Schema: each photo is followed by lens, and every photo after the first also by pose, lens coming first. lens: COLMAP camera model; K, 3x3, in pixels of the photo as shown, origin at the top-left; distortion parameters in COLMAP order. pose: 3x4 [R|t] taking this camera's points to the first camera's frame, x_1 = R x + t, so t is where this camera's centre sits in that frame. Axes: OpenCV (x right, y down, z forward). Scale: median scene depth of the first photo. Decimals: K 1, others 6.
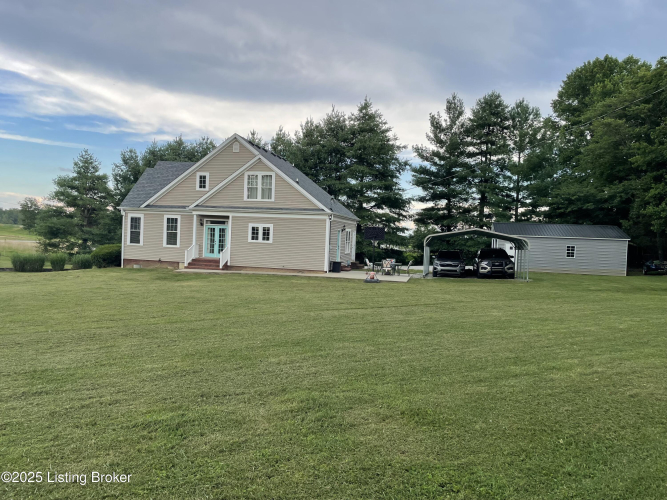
lens RADIAL K [[498.5, 0, 332.6], [0, 498.5, 252.2], [0, 0, 1]] dist [0.051222, -0.042856]
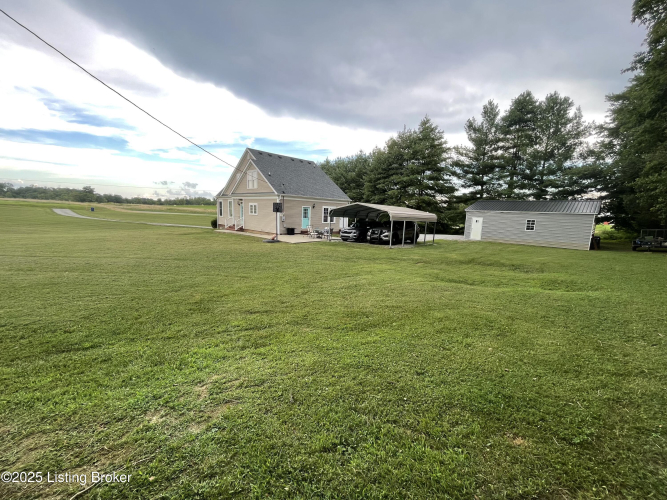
lens RADIAL K [[271.1, 0, 333.2], [0, 271.1, 248.8], [0, 0, 1]] dist [-0.017401, 0.000117]
pose [[0.857598, 0.061422, -0.510639, 0.270625], [-0.017344, 0.995732, 0.090644, 0.003313], [0.514028, -0.068880, 0.855004, 0.193902]]
